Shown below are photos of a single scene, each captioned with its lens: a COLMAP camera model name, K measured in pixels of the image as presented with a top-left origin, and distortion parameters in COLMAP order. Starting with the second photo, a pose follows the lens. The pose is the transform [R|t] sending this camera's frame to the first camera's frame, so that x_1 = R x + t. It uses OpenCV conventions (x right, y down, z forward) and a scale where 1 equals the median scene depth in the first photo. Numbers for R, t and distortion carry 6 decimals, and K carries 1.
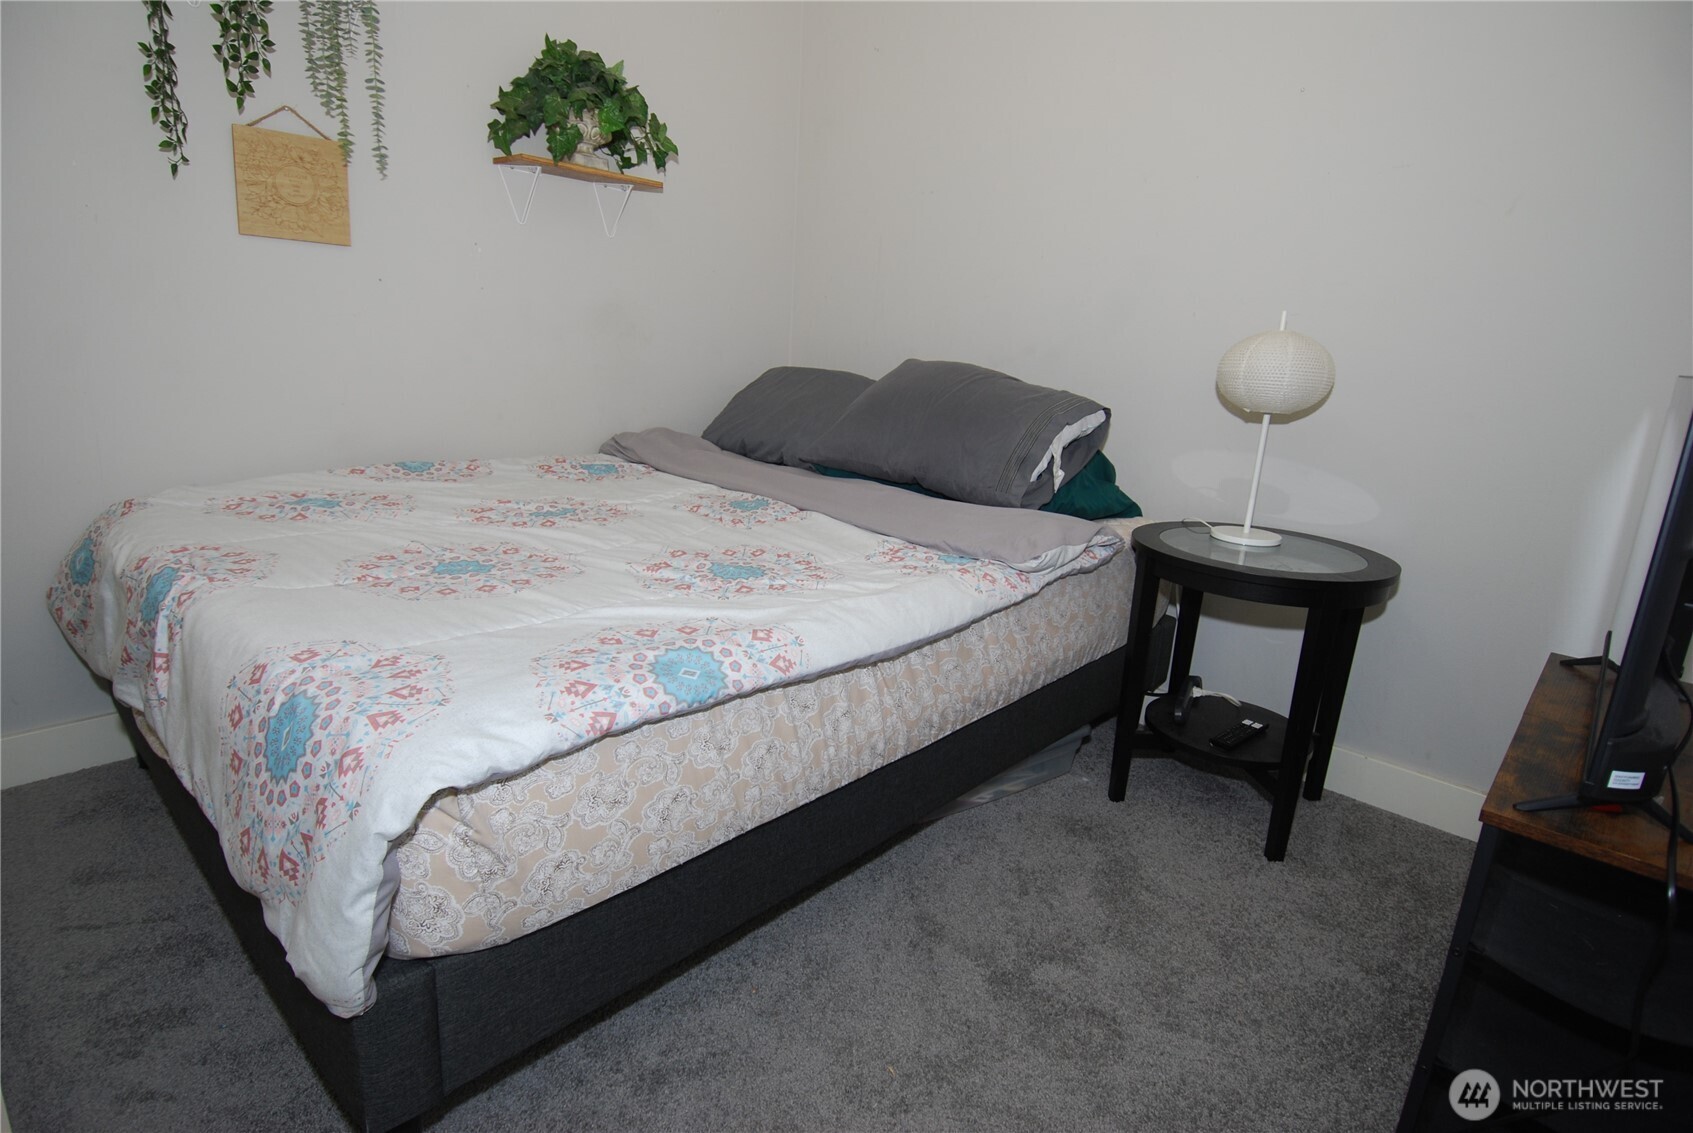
lens RADIAL K [[882.5, 0, 846.5], [0, 882.5, 566.5], [0, 0, 1]] dist [-0.002001, -0.001576]
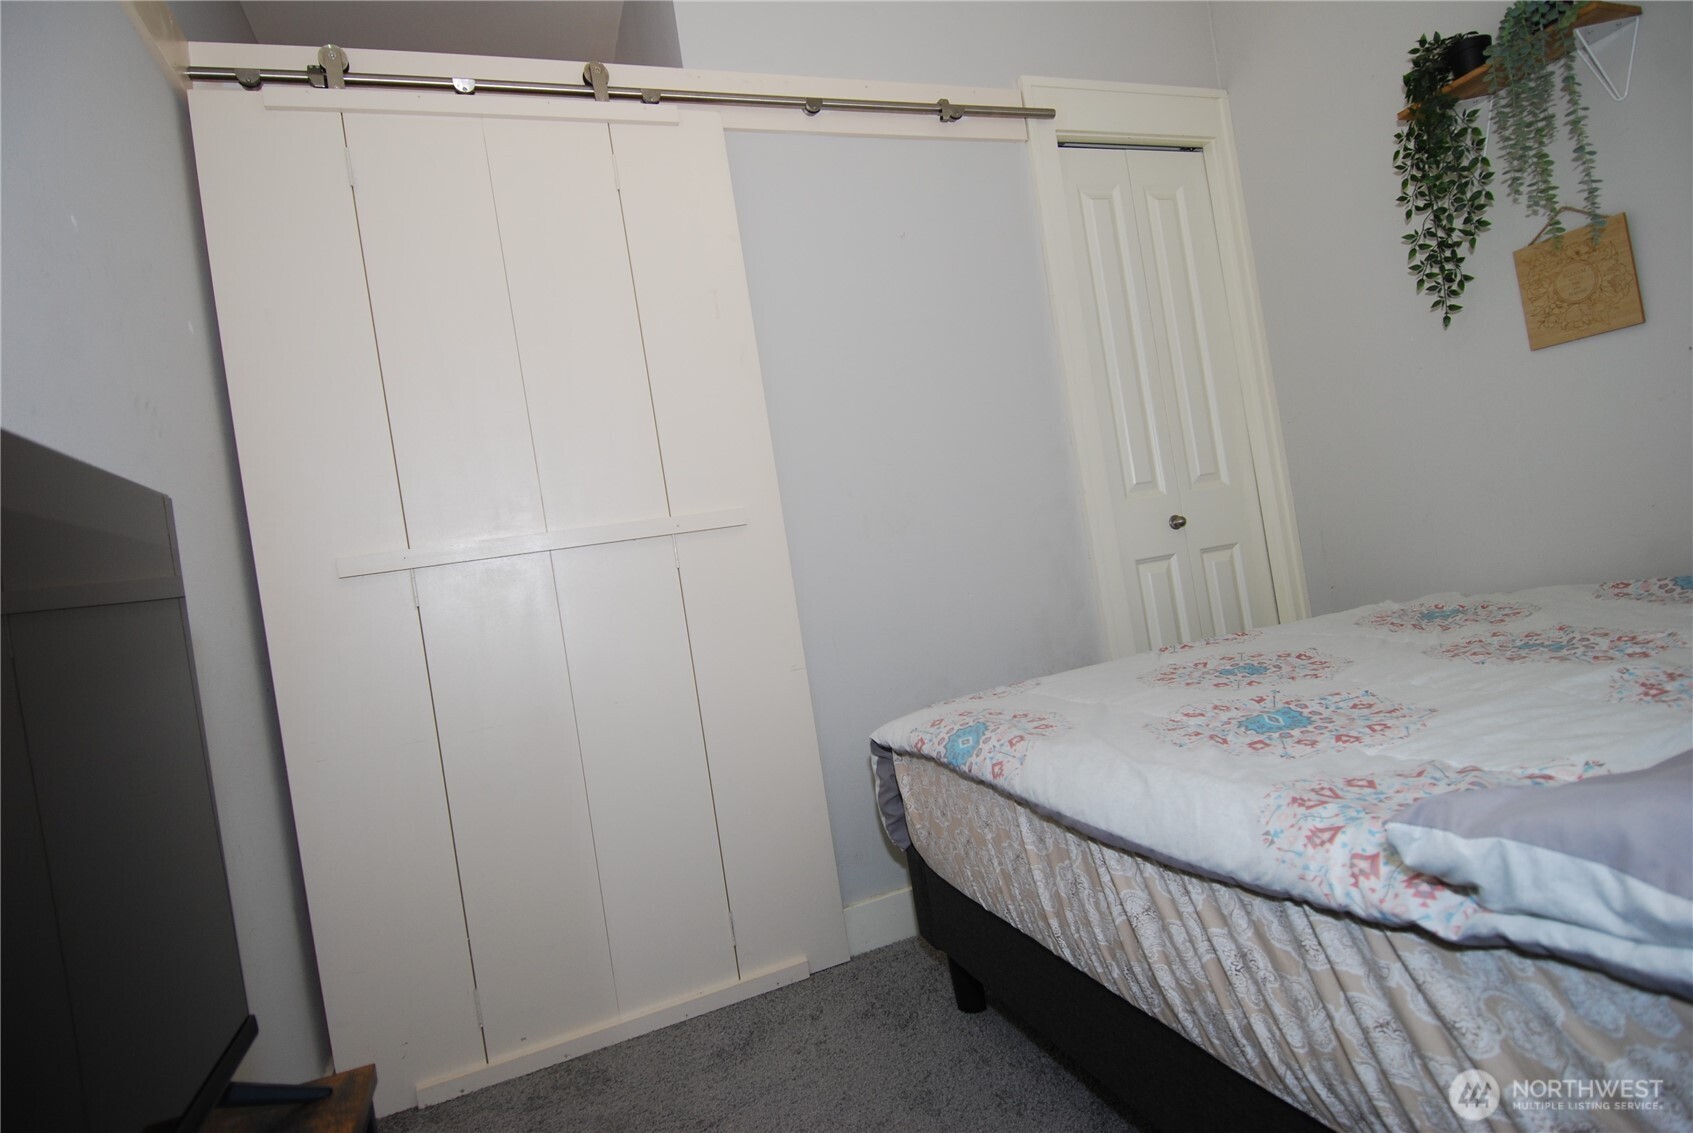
lens RADIAL K [[882.5, 0, 846.5], [0, 882.5, 566.5], [0, 0, 1]] dist [-0.002001, -0.001576]
pose [[-0.435642, 0.010992, -0.900053, 0.576806], [-0.121125, 0.990115, 0.070719, -0.108914], [0.891933, 0.139827, -0.430004, 0.777138]]
